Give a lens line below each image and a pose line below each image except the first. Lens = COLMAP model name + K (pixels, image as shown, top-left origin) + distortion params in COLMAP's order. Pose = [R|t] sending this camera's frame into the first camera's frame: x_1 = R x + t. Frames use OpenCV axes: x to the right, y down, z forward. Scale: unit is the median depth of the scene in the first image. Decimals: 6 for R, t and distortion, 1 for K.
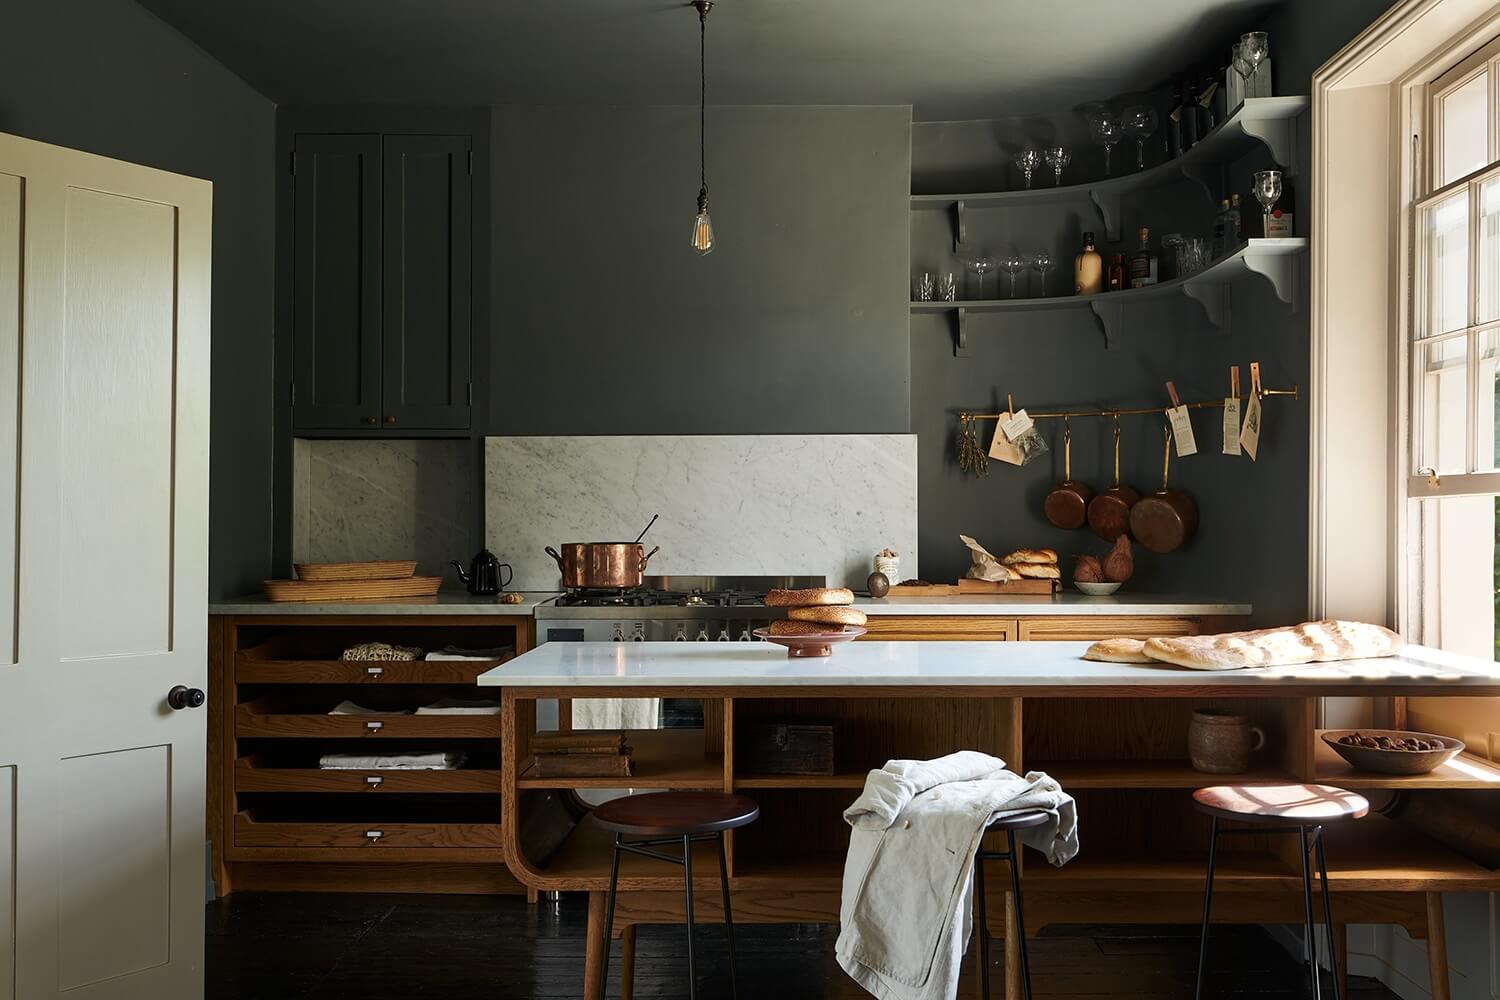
lens RADIAL K [[1465.5, 0, 784.9], [0, 1465.5, 497.2], [0, 0, 1]] dist [0.000336, -0.003222]
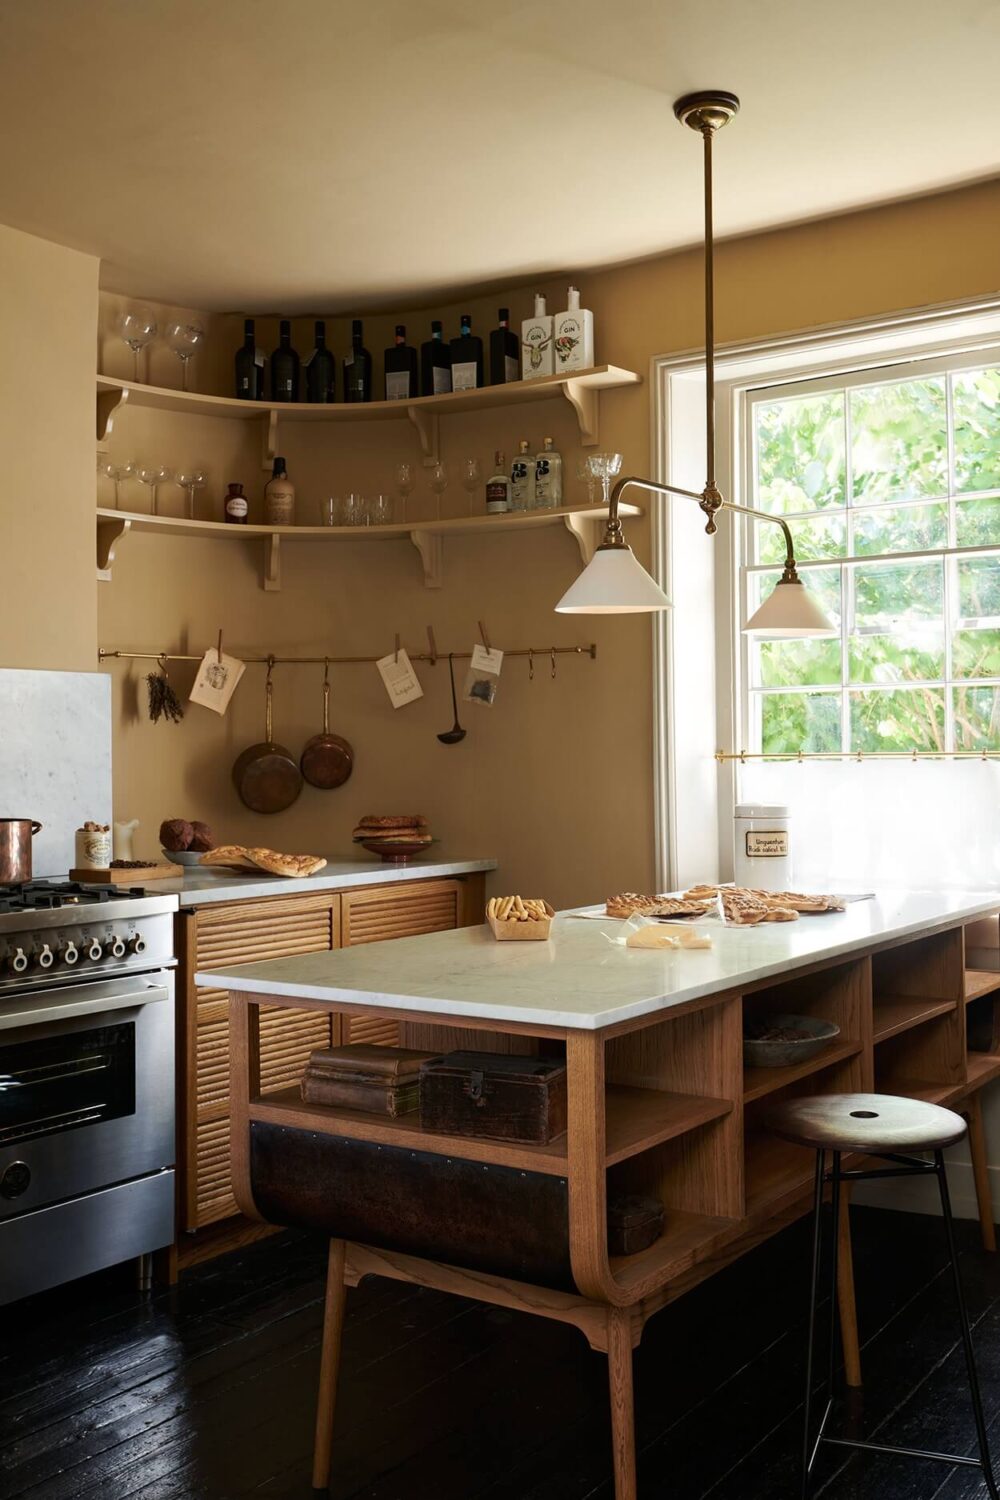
lens RADIAL K [[1491.2, 0, 500.9], [0, 1491.2, 725.2], [0, 0, 1]] dist [0.003079, 0.001211]
pose [[0.550421, 0.013747, 0.834774, -0.498497], [0.003523, 0.999817, -0.018788, 0.000970], [-0.834880, 0.013282, 0.550272, 0.404895]]
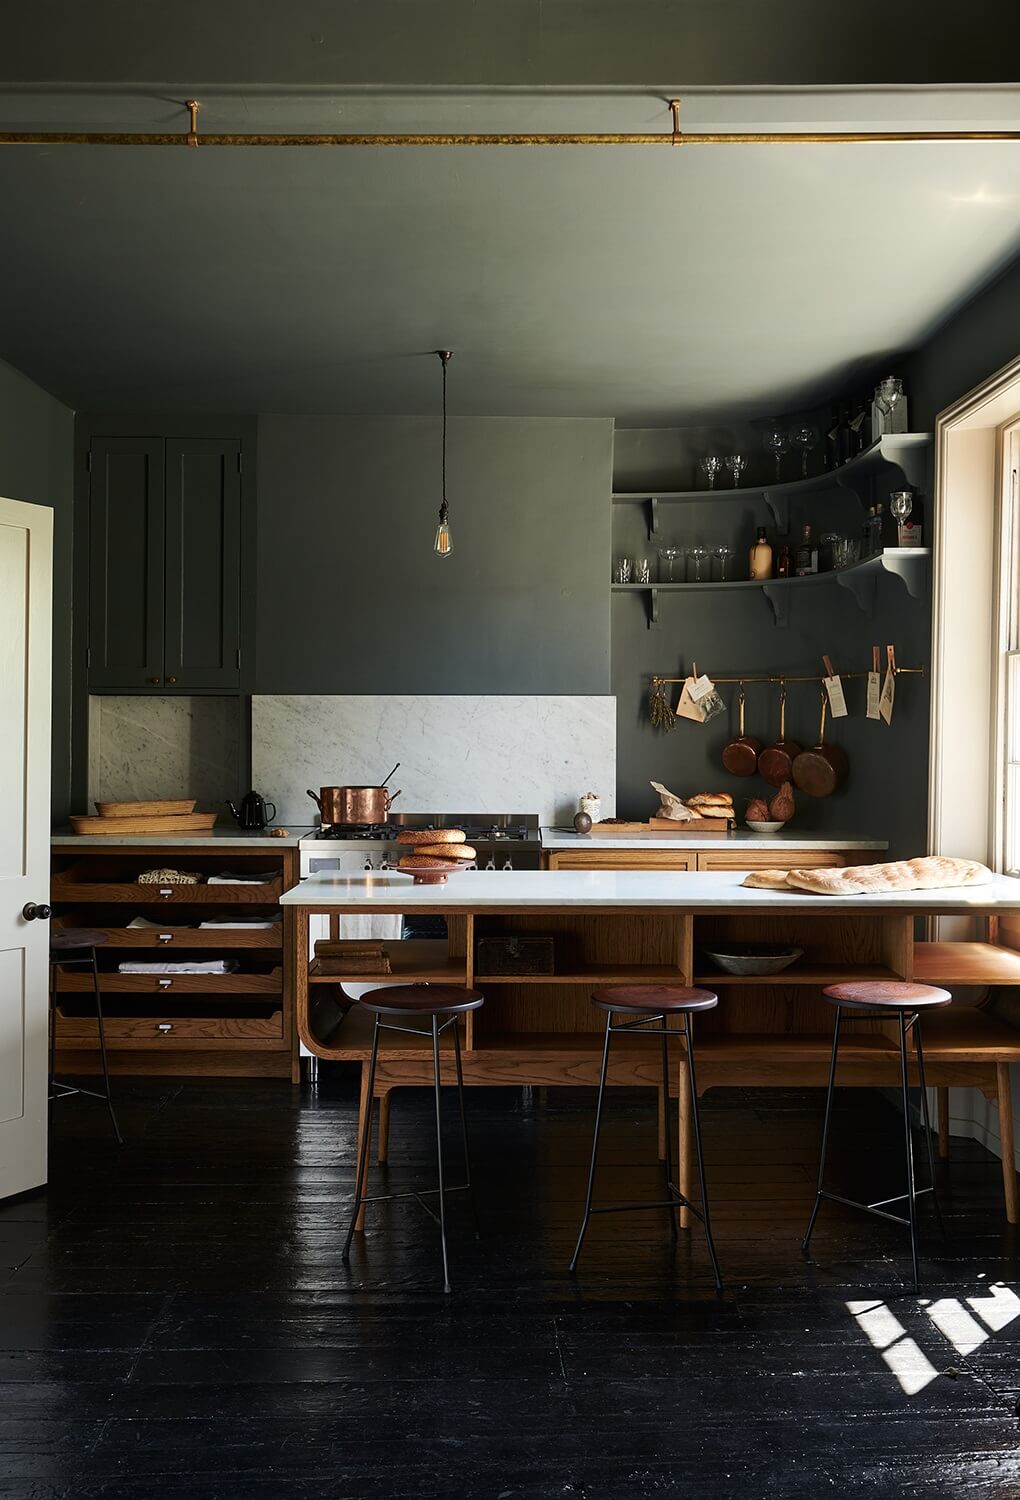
lens RADIAL K [[1435.7, 0, 510.0], [0, 1435.7, 750.0], [0, 0, 1]] dist [0.005090, 0.002170]
pose [[0.999862, 0.006283, 0.015368, -0.014570], [-0.006566, 0.999808, 0.018444, -0.021343], [-0.015249, -0.018542, 0.999712, -0.177383]]
